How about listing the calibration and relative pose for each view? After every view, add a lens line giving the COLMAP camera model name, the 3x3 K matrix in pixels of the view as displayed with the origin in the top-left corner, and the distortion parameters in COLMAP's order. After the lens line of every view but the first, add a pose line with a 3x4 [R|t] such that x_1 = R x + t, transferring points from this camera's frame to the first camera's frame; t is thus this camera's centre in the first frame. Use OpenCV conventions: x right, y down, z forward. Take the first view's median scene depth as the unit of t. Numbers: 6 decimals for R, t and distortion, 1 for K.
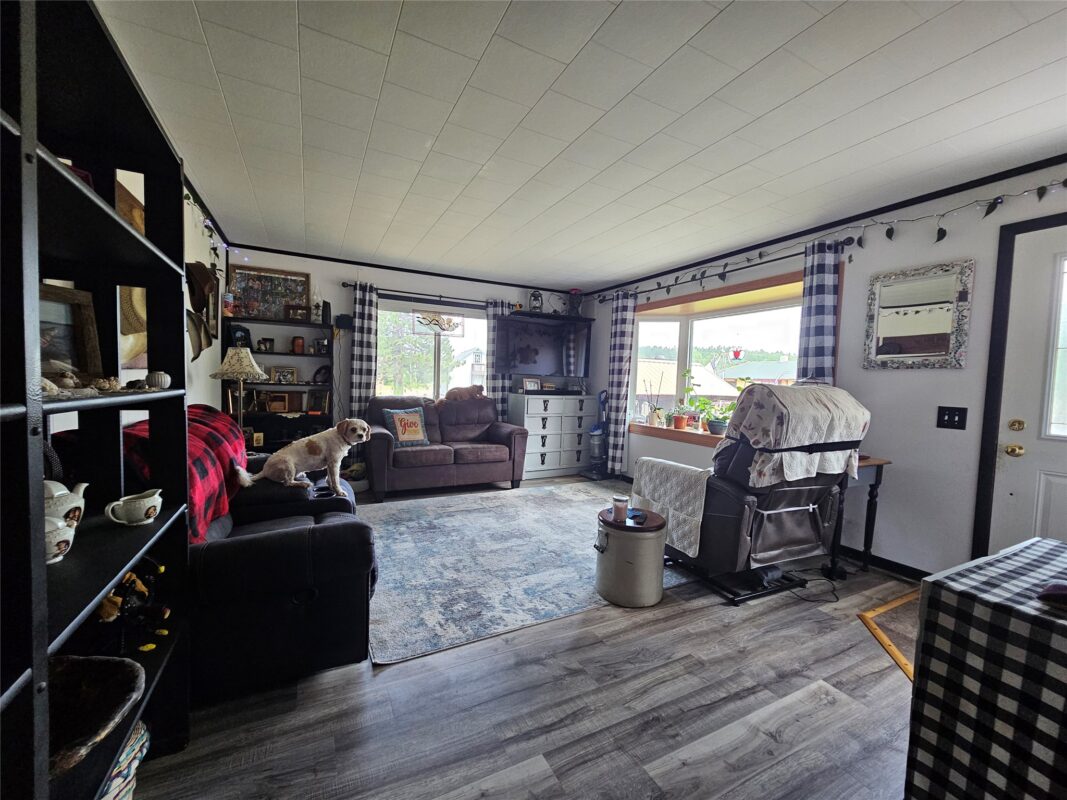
lens RADIAL K [[437.2, 0, 537.1], [0, 437.2, 407.6], [0, 0, 1]] dist [0.000288, -0.000126]
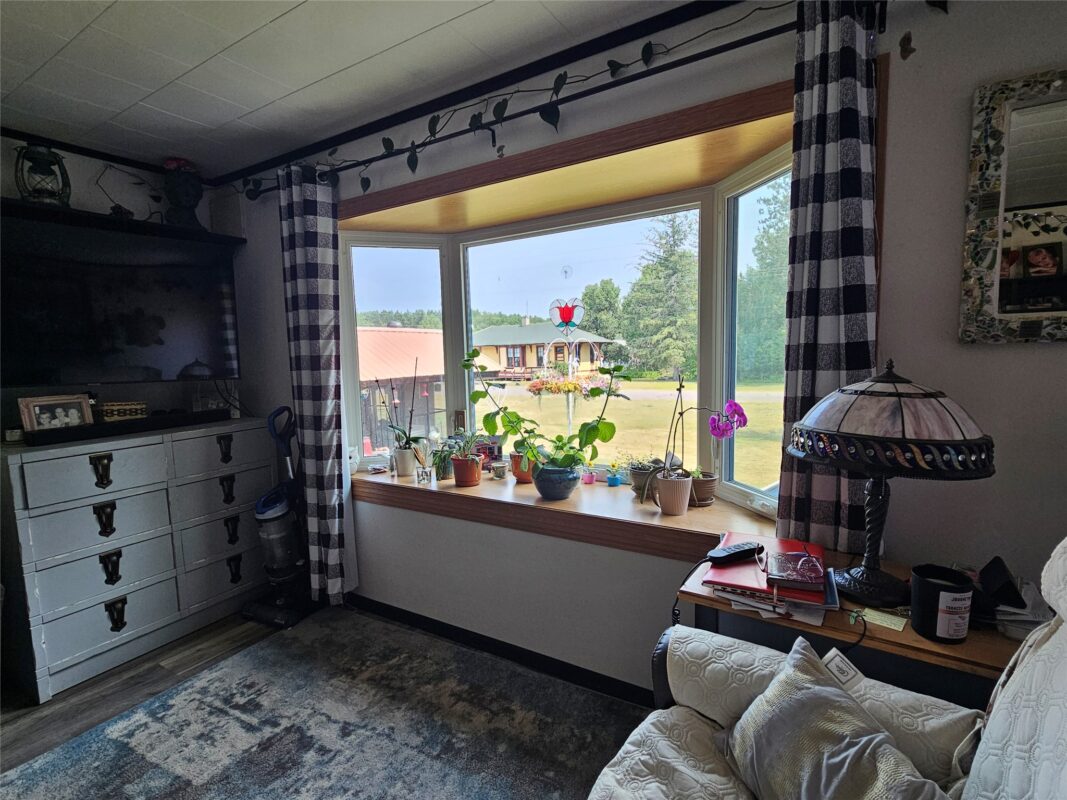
lens RADIAL K [[521.8, 0, 535.3], [0, 521.8, 406.3], [0, 0, 1]] dist [0.000160, -0.000114]
pose [[0.857789, -0.106379, 0.502873, 0.119062], [0.085001, 0.994237, 0.065331, -0.057237], [-0.506925, -0.013296, 0.861888, 0.481529]]
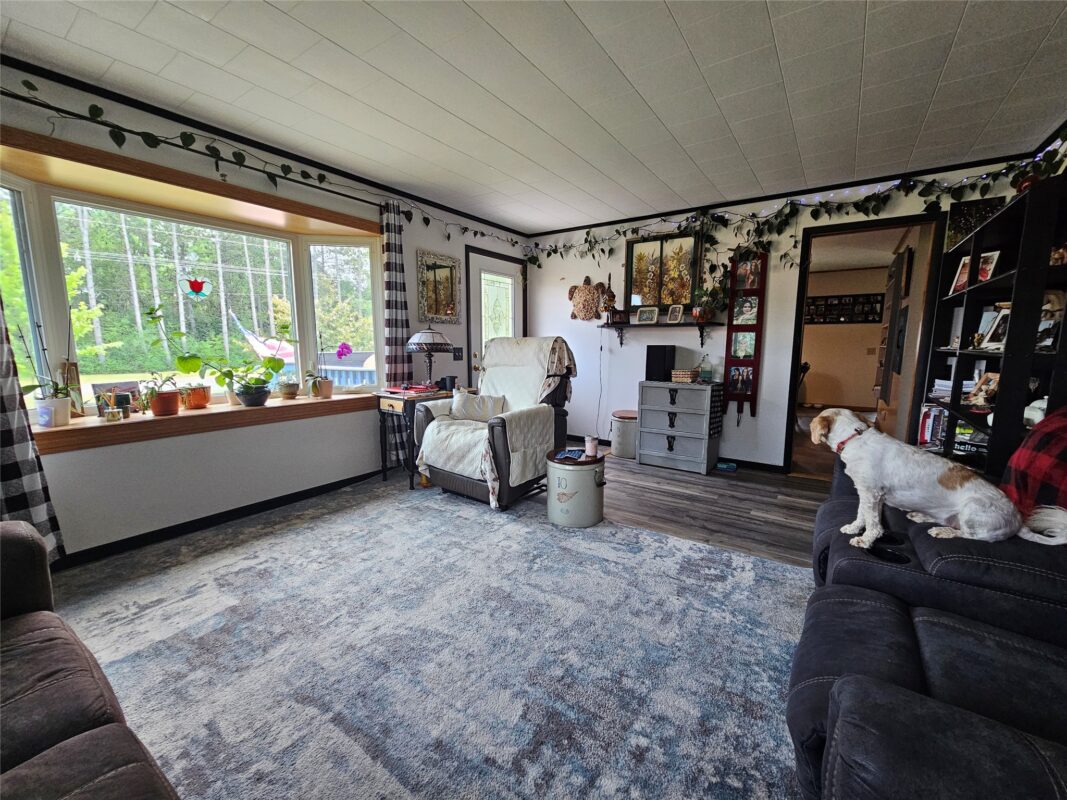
lens RADIAL K [[437.2, 0, 537.1], [0, 437.2, 407.6], [0, 0, 1]] dist [0.000288, -0.000126]
pose [[-0.469096, -0.162498, 0.868069, -0.359187], [0.033859, 0.978895, 0.201541, -0.053976], [-0.882498, 0.123934, -0.453694, 0.794224]]
